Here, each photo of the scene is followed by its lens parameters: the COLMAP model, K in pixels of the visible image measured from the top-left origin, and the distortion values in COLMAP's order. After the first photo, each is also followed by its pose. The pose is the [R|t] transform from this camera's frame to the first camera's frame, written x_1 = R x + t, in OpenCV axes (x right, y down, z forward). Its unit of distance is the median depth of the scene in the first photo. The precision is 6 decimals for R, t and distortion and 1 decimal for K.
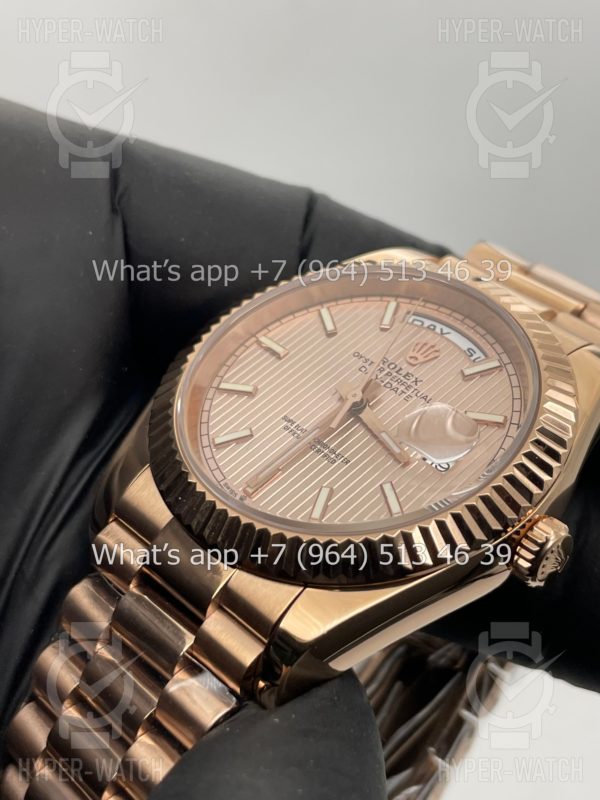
lens RADIAL K [[1270.4, 0, 300.0], [0, 1270.4, 400.0], [0, 0, 1]] dist [0.134366, 0.059325]
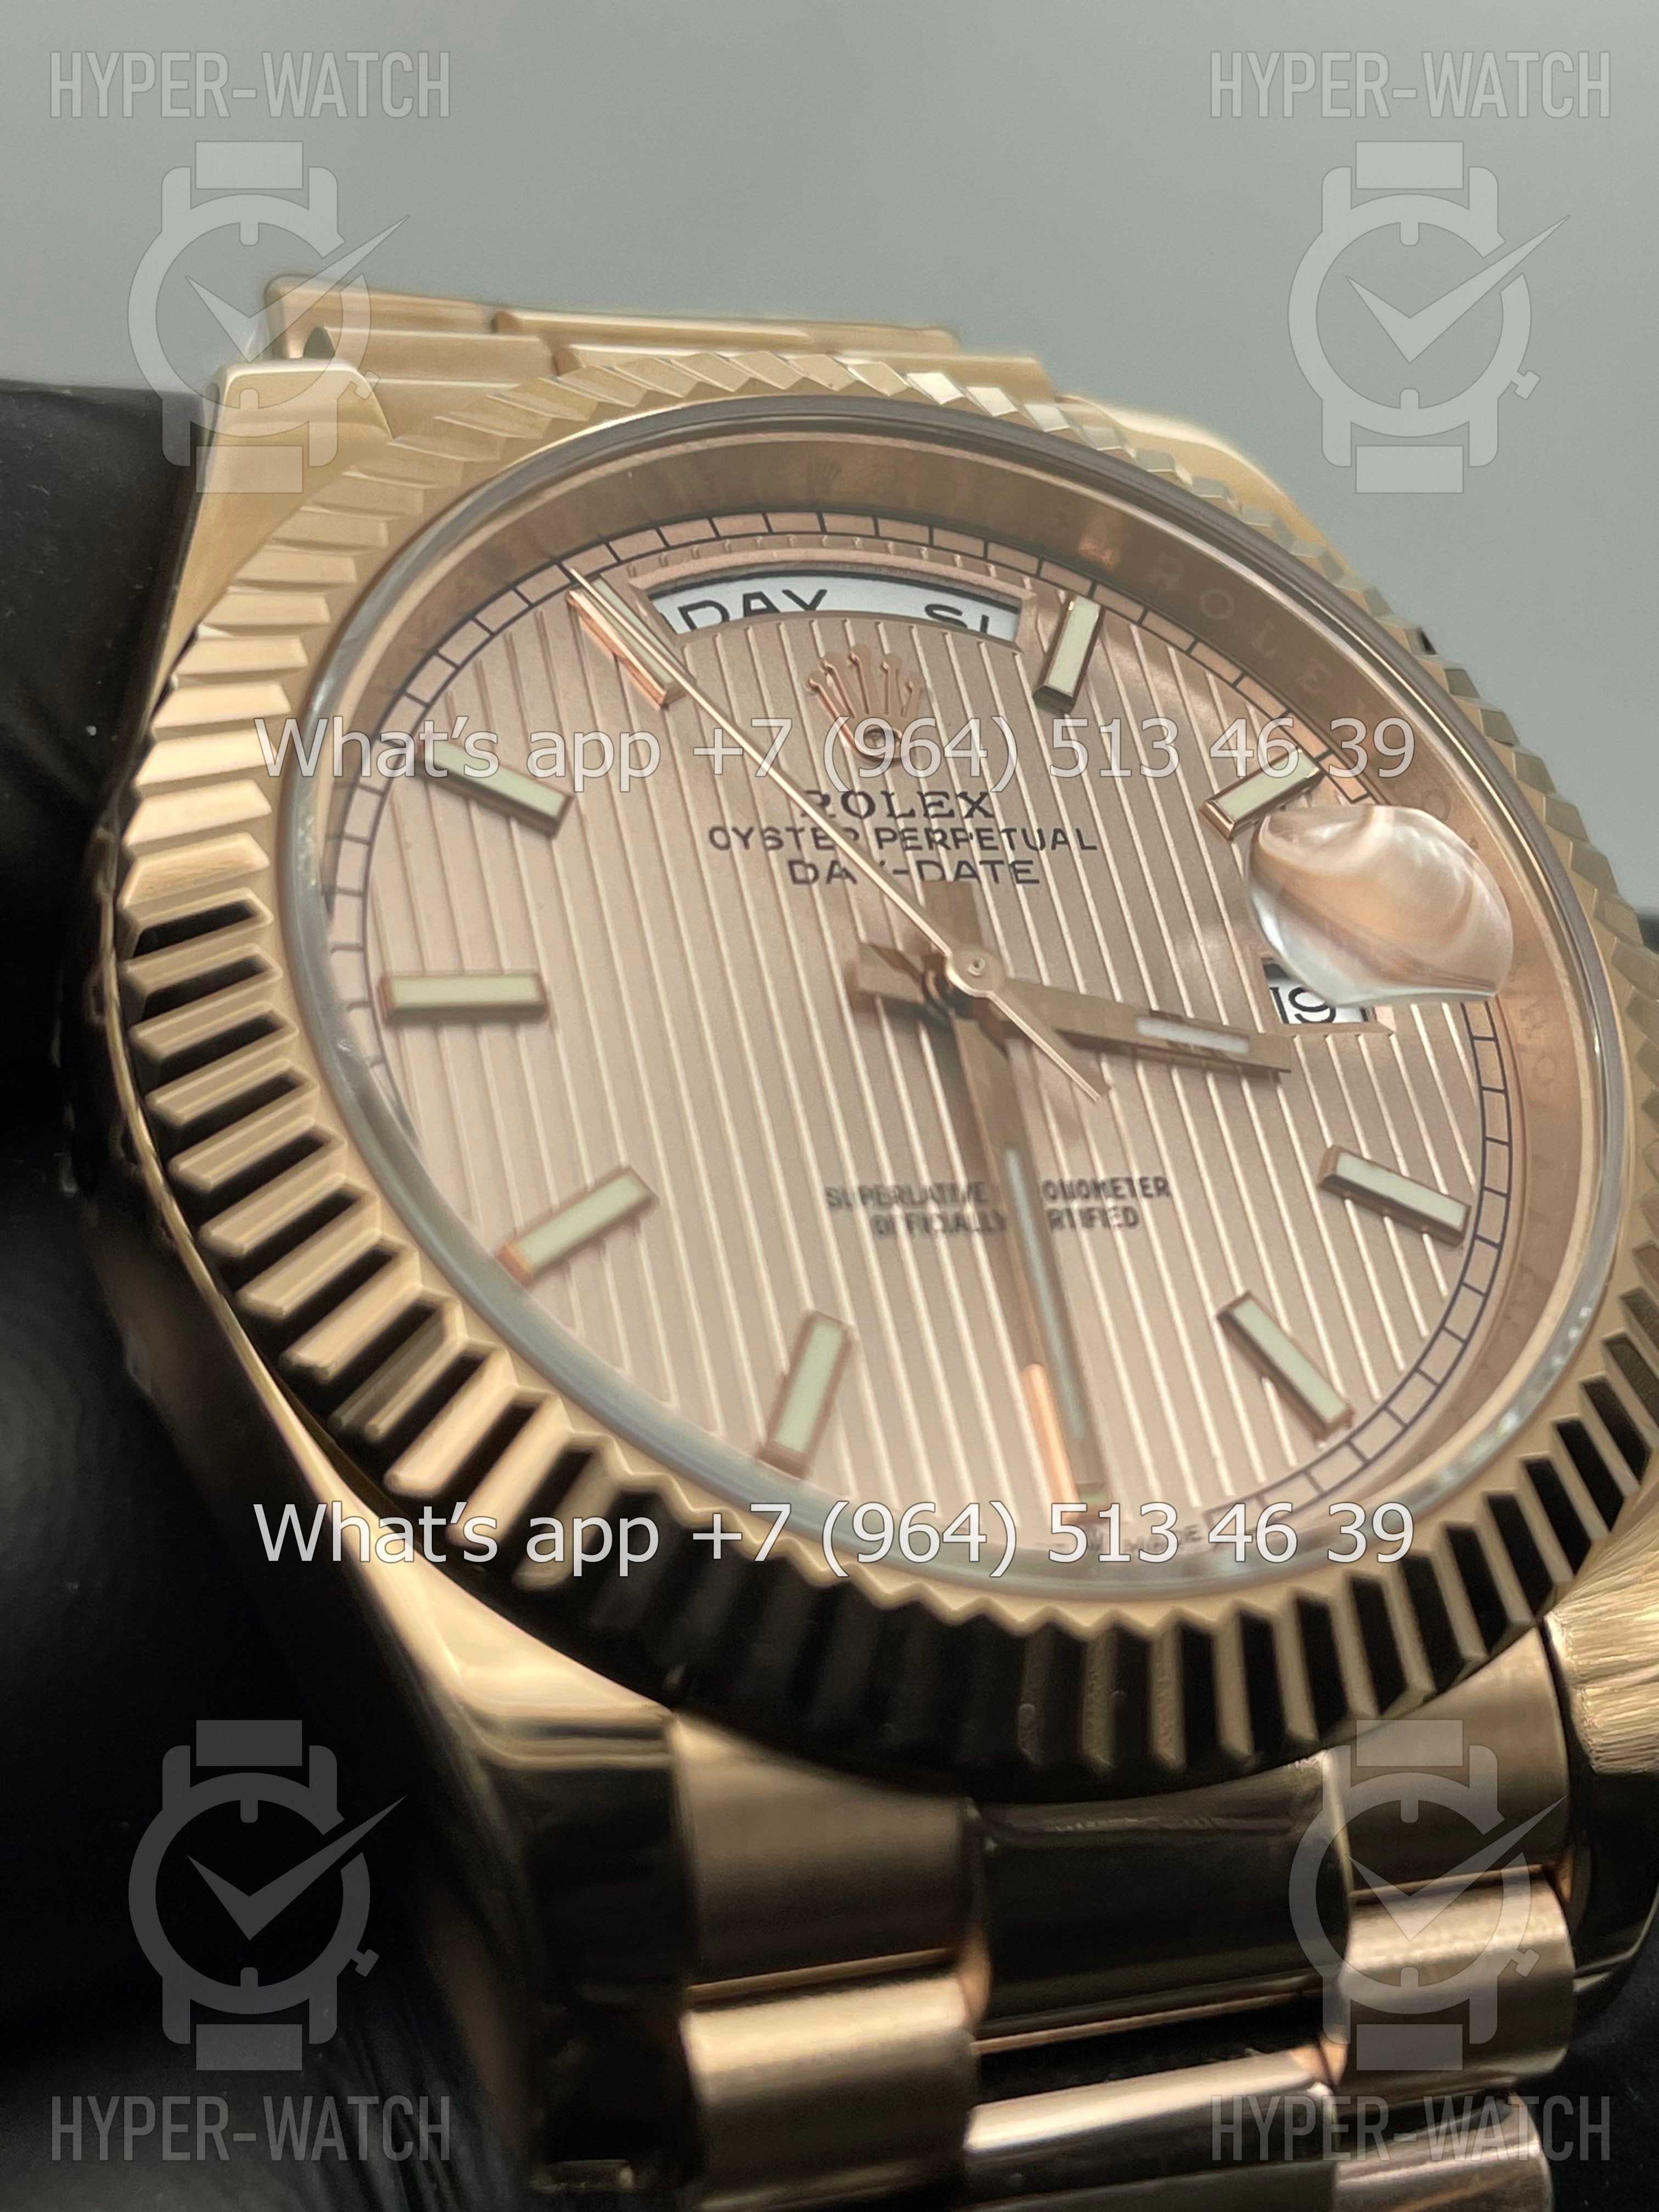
lens RADIAL K [[3512.7, 0, 829.5], [0, 3512.7, 1106.0], [0, 0, 1]] dist [0.134366, 0.059325]
pose [[0.422121, -0.557575, 0.714789, -0.476555], [0.337911, 0.828434, 0.446670, -0.297575], [-0.841207, 0.052986, 0.538110, 0.621346]]
